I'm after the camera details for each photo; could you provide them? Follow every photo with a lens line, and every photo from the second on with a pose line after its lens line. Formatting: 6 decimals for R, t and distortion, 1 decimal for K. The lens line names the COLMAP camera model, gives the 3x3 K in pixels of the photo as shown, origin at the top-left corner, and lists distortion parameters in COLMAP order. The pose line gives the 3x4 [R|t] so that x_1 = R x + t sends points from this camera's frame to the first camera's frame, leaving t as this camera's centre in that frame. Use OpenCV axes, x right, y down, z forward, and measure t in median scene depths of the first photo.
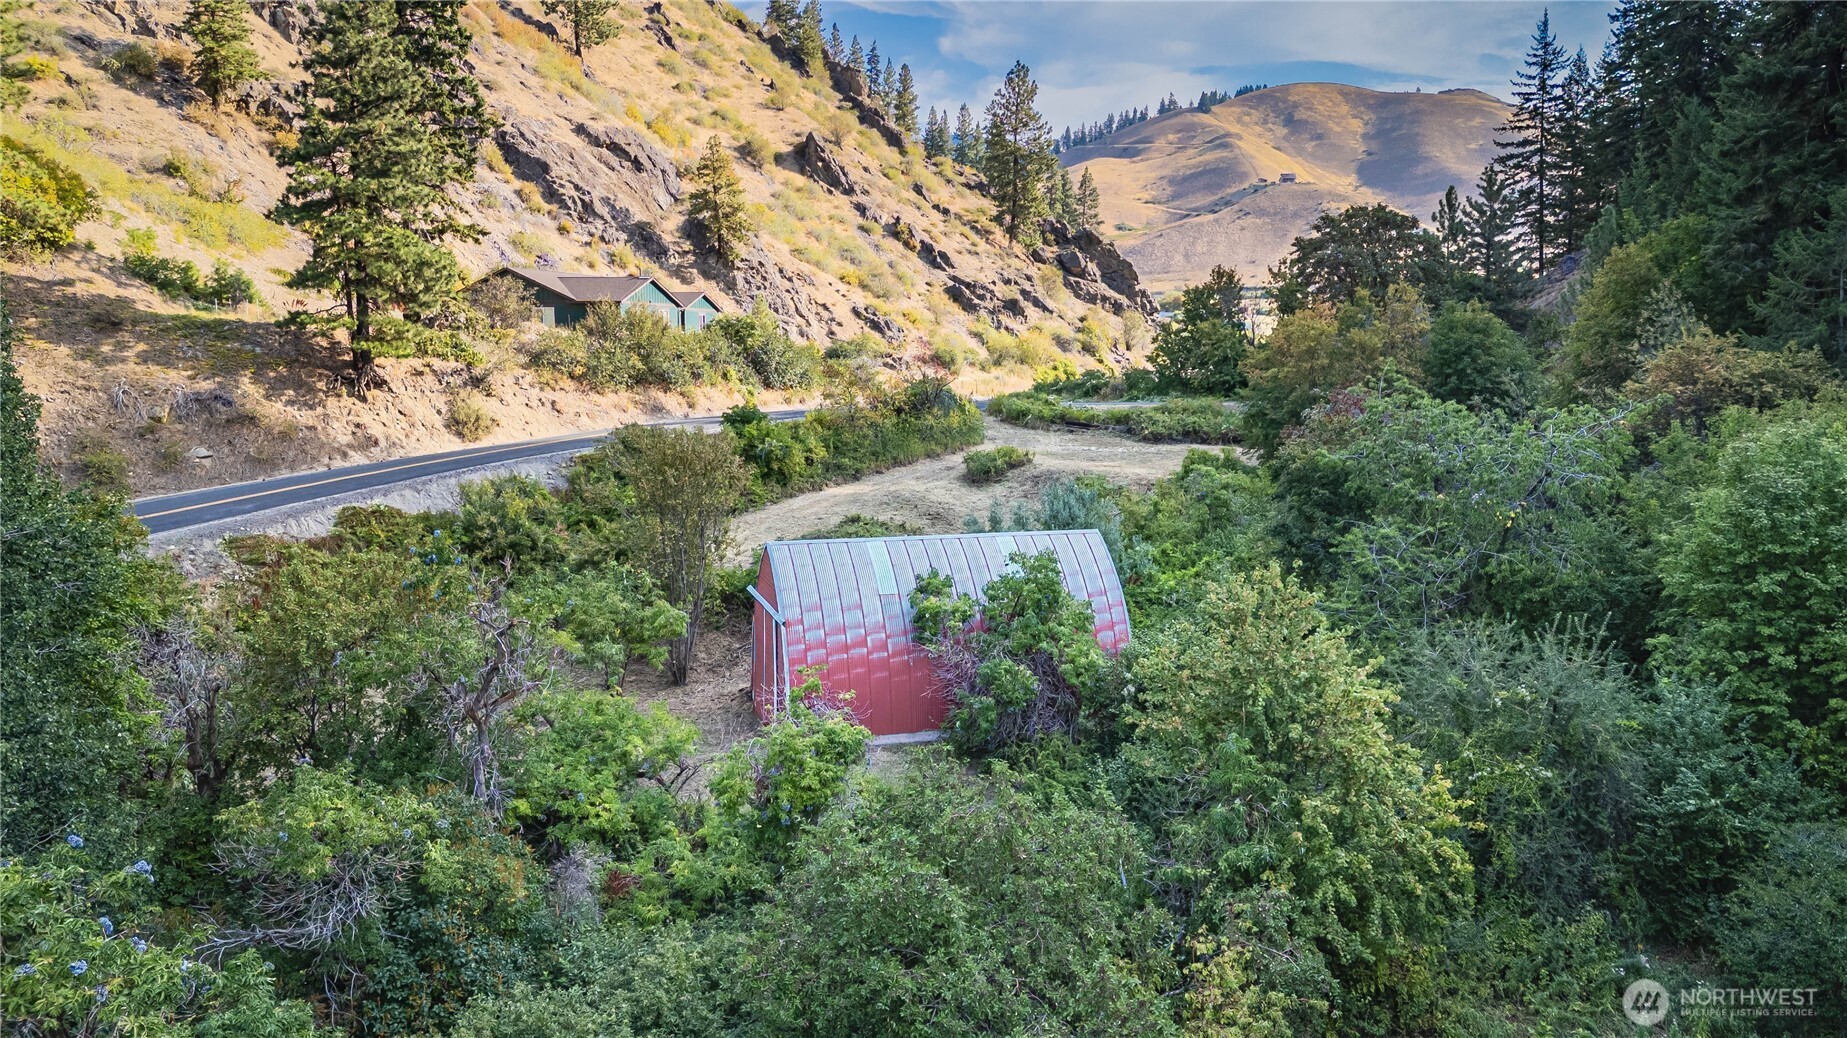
lens RADIAL K [[1355.8, 0, 925.6], [0, 1355.8, 522.1], [0, 0, 1]] dist [0.080783, -0.062409]
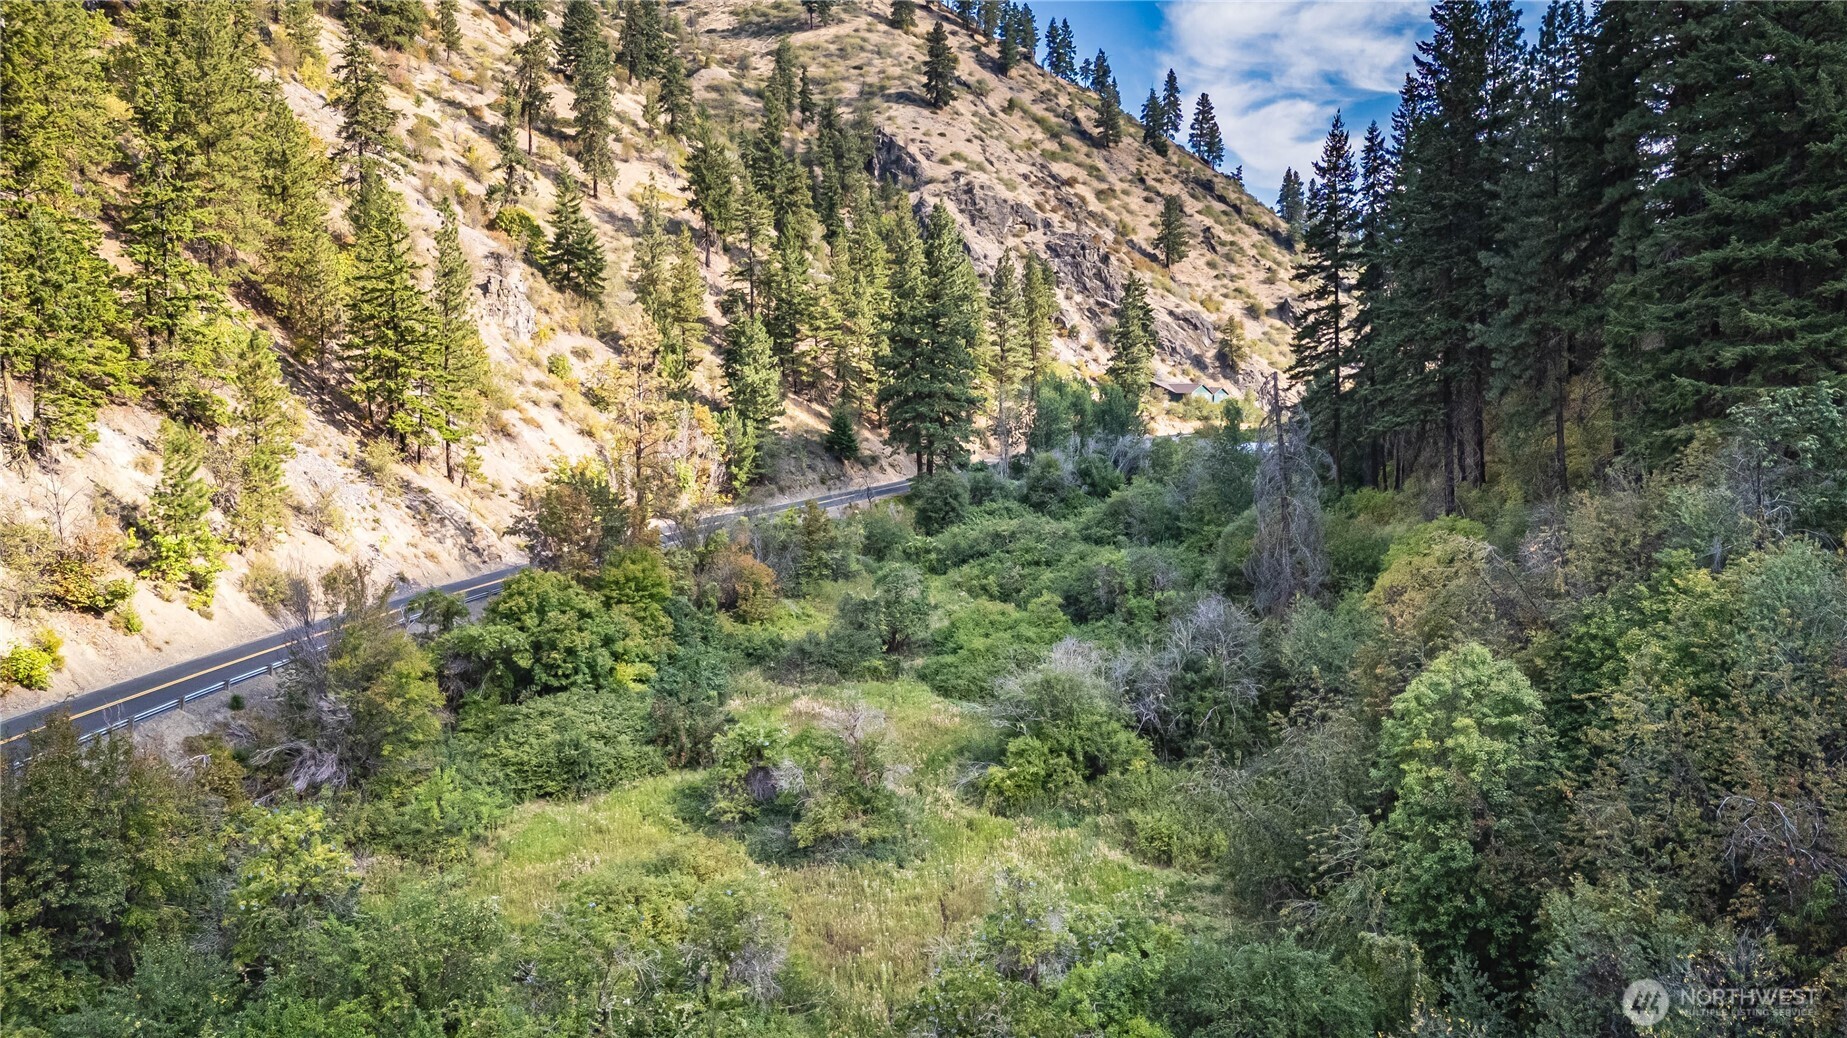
lens RADIAL K [[1355.8, 0, 921.6], [0, 1355.8, 522.5], [0, 0, 1]] dist [0.080783, -0.062409]
pose [[0.926287, 0.027841, -0.375789, 0.209613], [-0.047119, 0.997997, -0.042204, 0.161898], [0.373861, 0.056800, 0.925744, -1.161009]]
